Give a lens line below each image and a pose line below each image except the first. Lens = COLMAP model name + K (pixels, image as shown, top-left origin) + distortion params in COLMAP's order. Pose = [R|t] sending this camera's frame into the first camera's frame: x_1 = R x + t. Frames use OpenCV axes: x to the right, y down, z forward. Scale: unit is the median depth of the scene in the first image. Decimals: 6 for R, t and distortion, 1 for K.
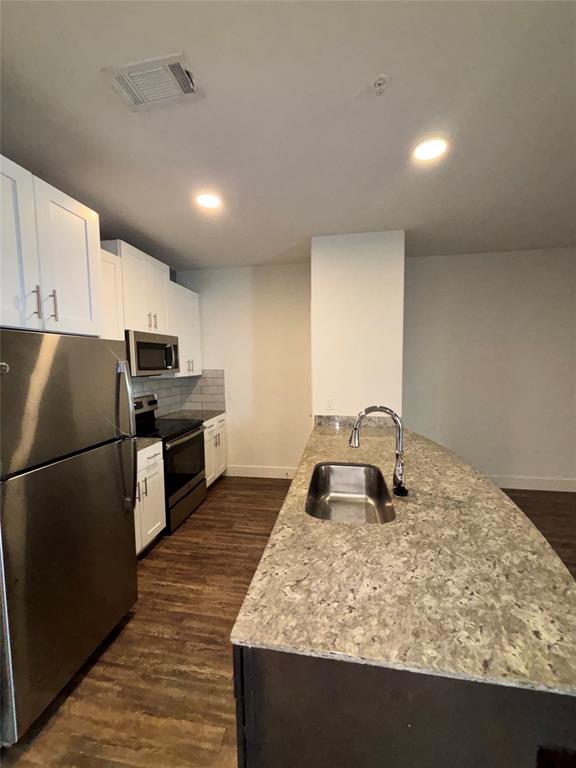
lens RADIAL K [[303.3, 0, 288.0], [0, 303.3, 384.0], [0, 0, 1]] dist [0.000628, 0.000024]
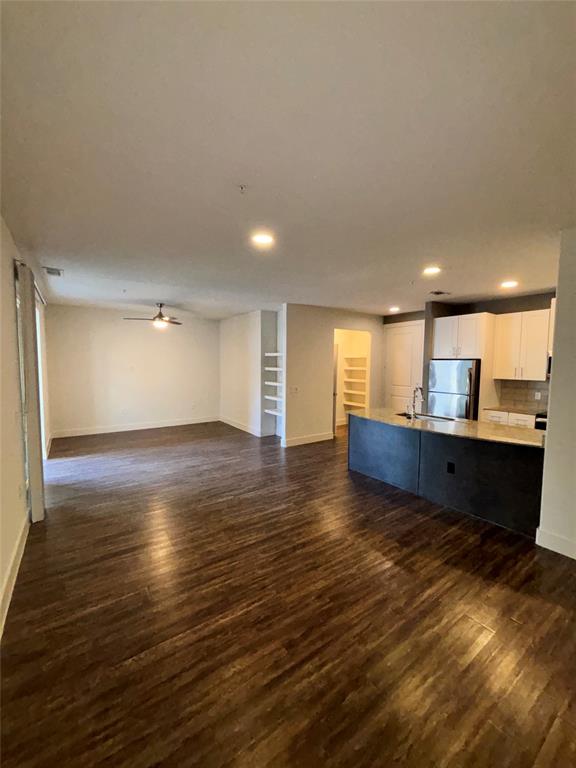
lens RADIAL K [[303.3, 0, 288.0], [0, 303.3, 384.0], [0, 0, 1]] dist [0.000628, 0.000024]
pose [[-0.709108, 0.053522, -0.703066, 3.201779], [-0.054338, 0.990002, 0.130170, -0.240048], [0.703003, 0.130508, -0.699110, 2.216150]]
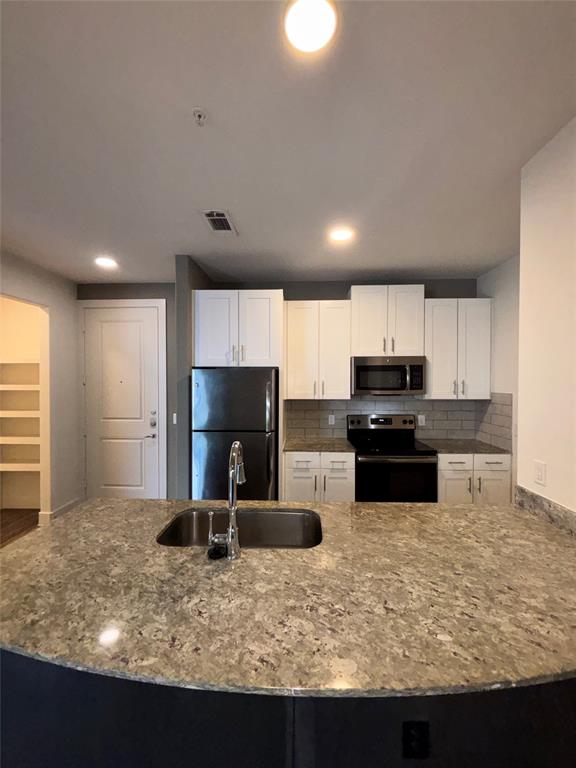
lens RADIAL K [[303.3, 0, 288.0], [0, 303.3, 384.0], [0, 0, 1]] dist [0.000628, 0.000024]
pose [[0.141510, 0.024041, -0.989645, 1.216607], [-0.079348, 0.996764, 0.012868, -0.112631], [0.986752, 0.076705, 0.142960, 1.078146]]
